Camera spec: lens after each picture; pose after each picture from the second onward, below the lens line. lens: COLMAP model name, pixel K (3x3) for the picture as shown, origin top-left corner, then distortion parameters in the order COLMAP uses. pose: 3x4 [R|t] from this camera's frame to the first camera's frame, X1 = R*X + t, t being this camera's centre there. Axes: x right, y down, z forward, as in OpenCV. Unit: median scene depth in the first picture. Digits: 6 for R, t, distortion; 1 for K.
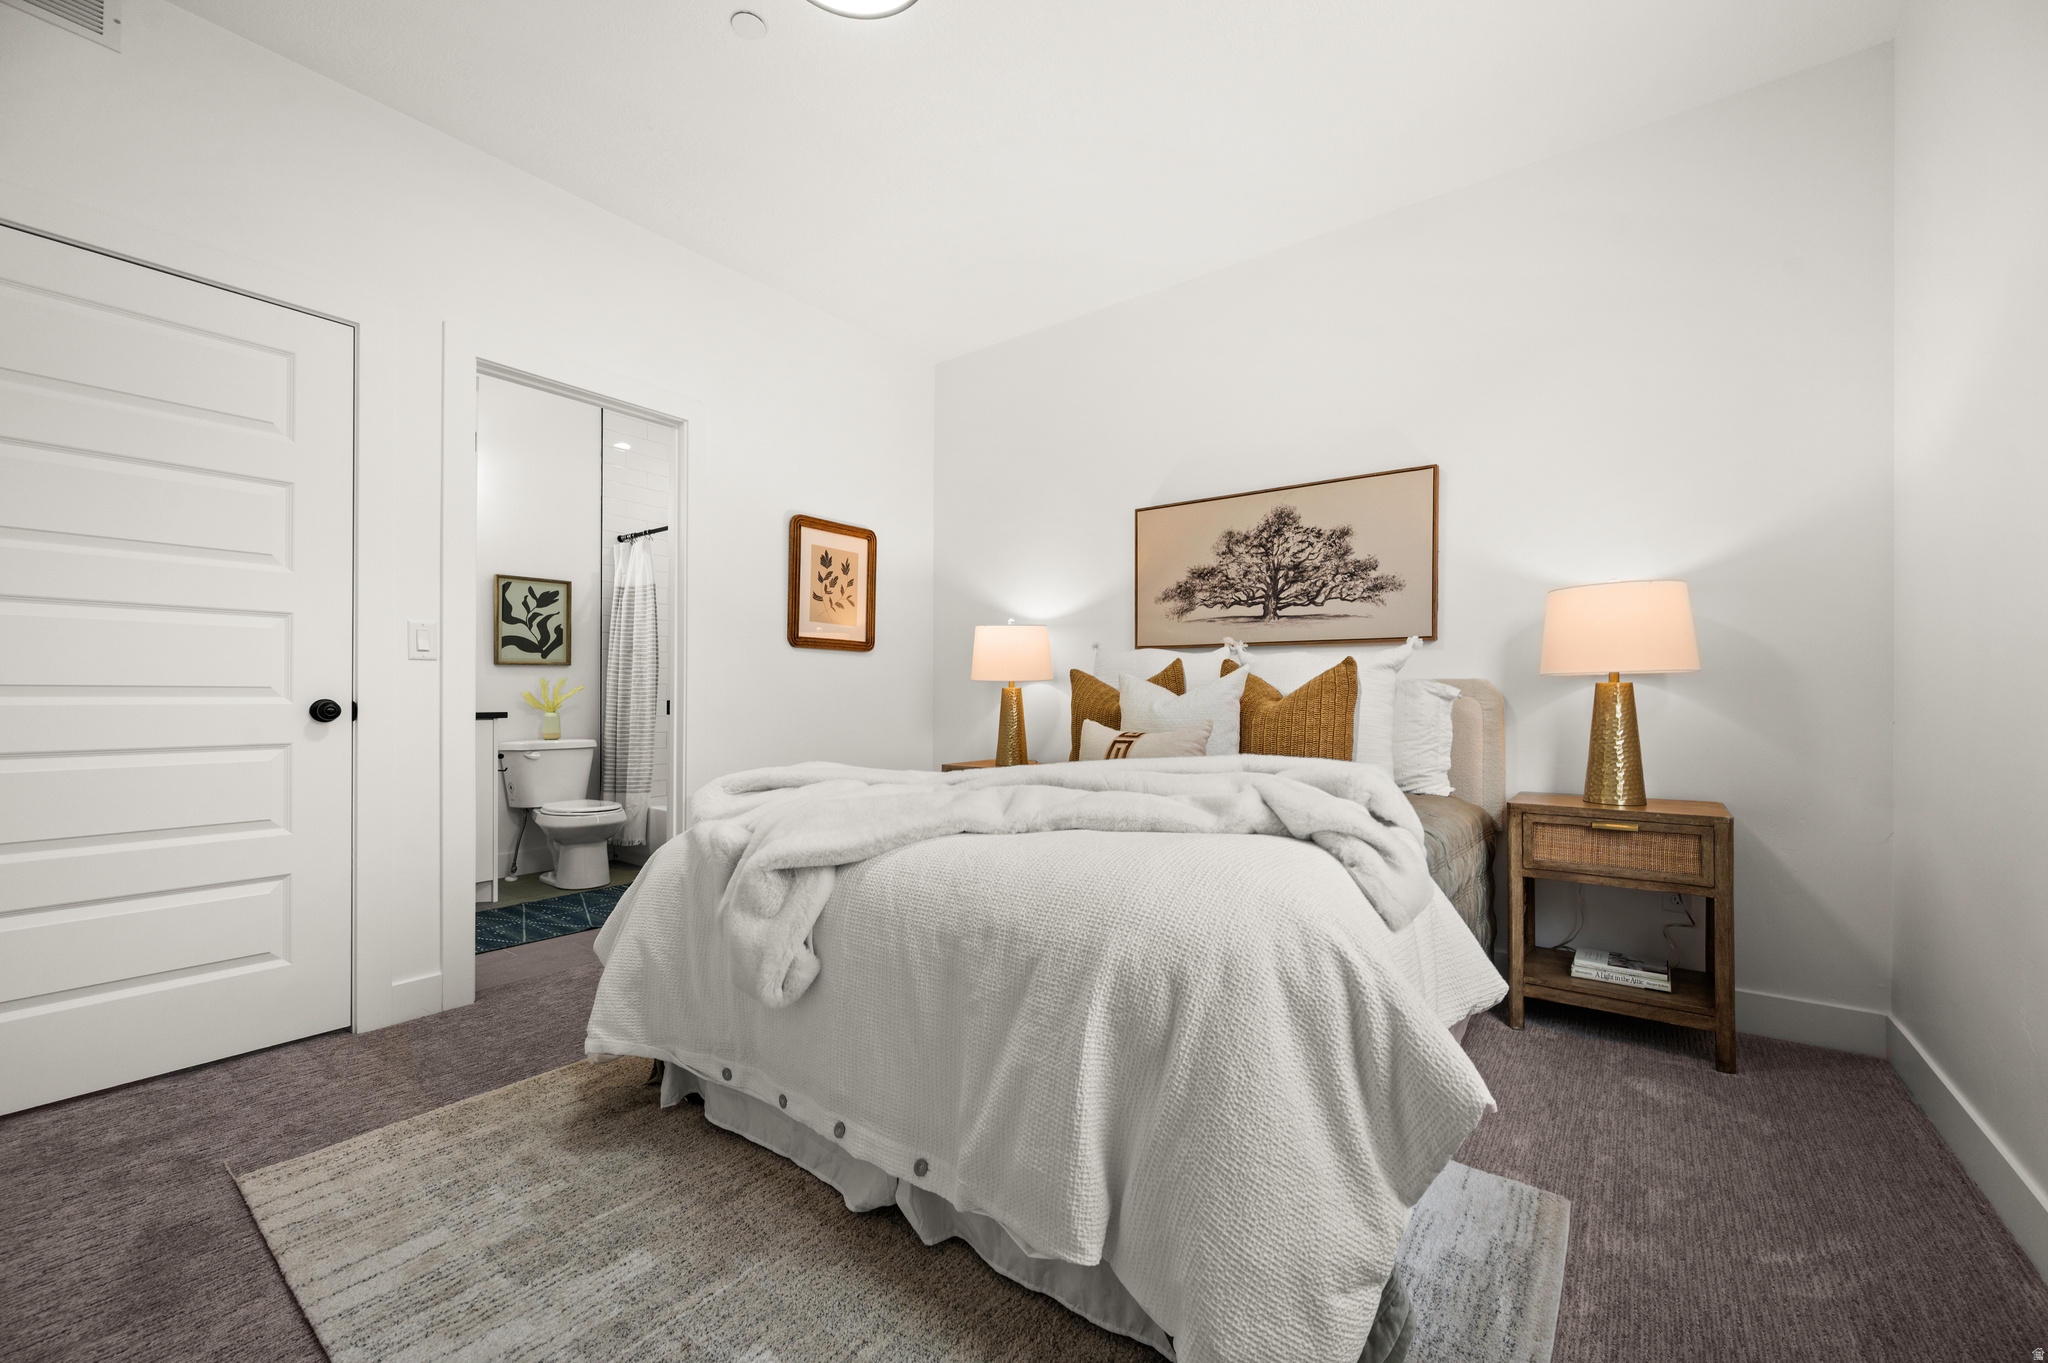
lens RADIAL K [[786.8, 0, 1021.3], [0, 786.8, 686.8], [0, 0, 1]] dist [0.002502, 0.000030]
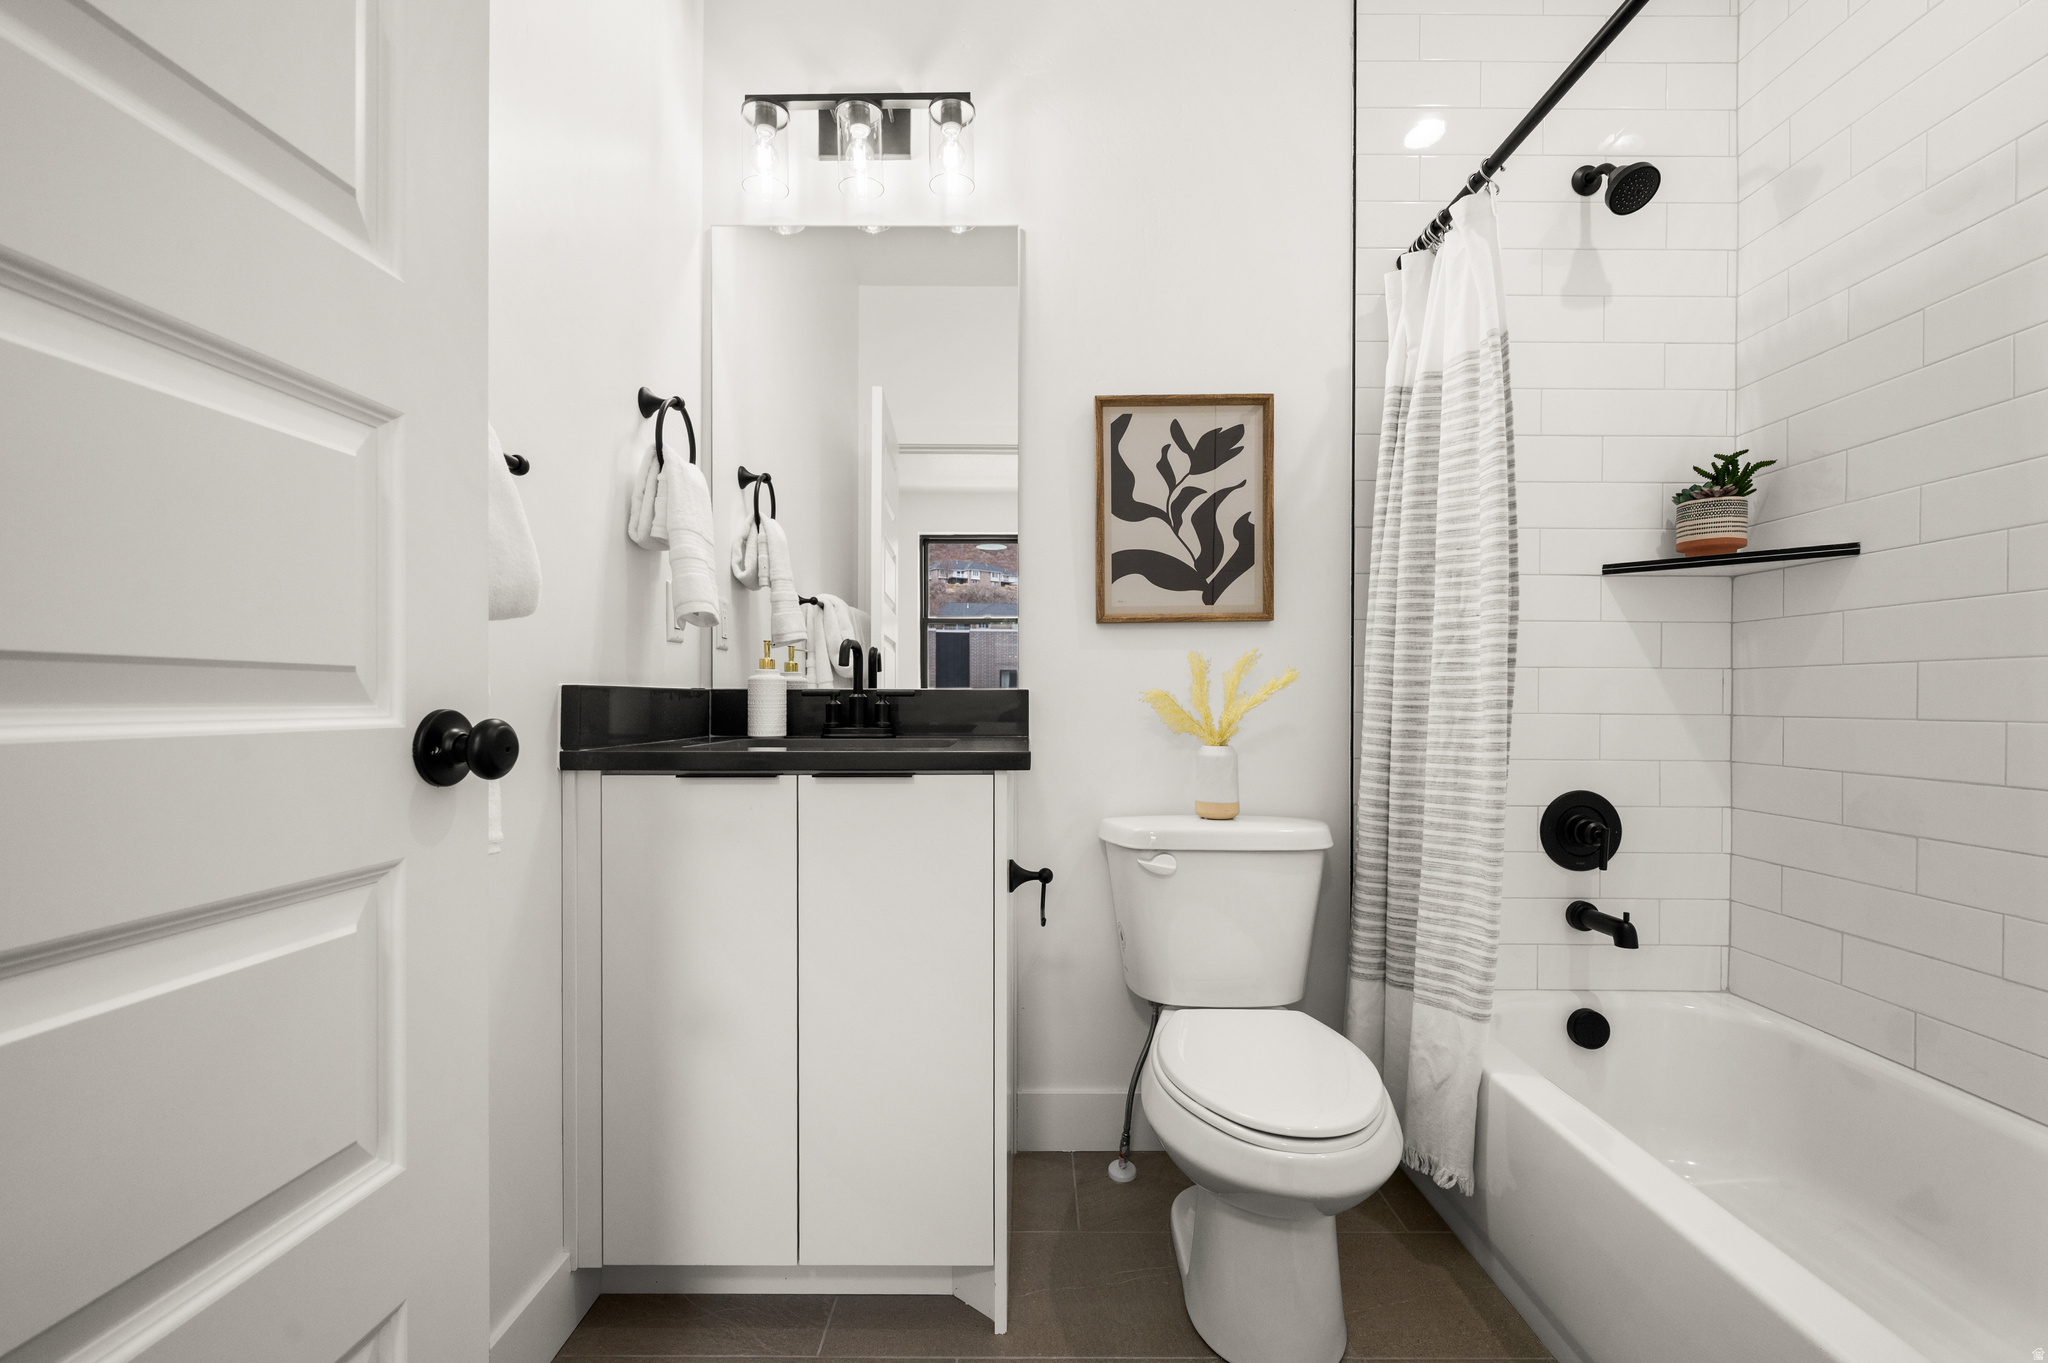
lens RADIAL K [[881.2, 0, 1025.5], [0, 881.2, 716.2], [0, 0, 1]] dist [0.000111, 0.000126]
pose [[0.604542, 0.008983, -0.796523, -0.315598], [0.010018, 0.999772, 0.018878, 0.009723], [0.796510, -0.019392, 0.604314, 0.665834]]
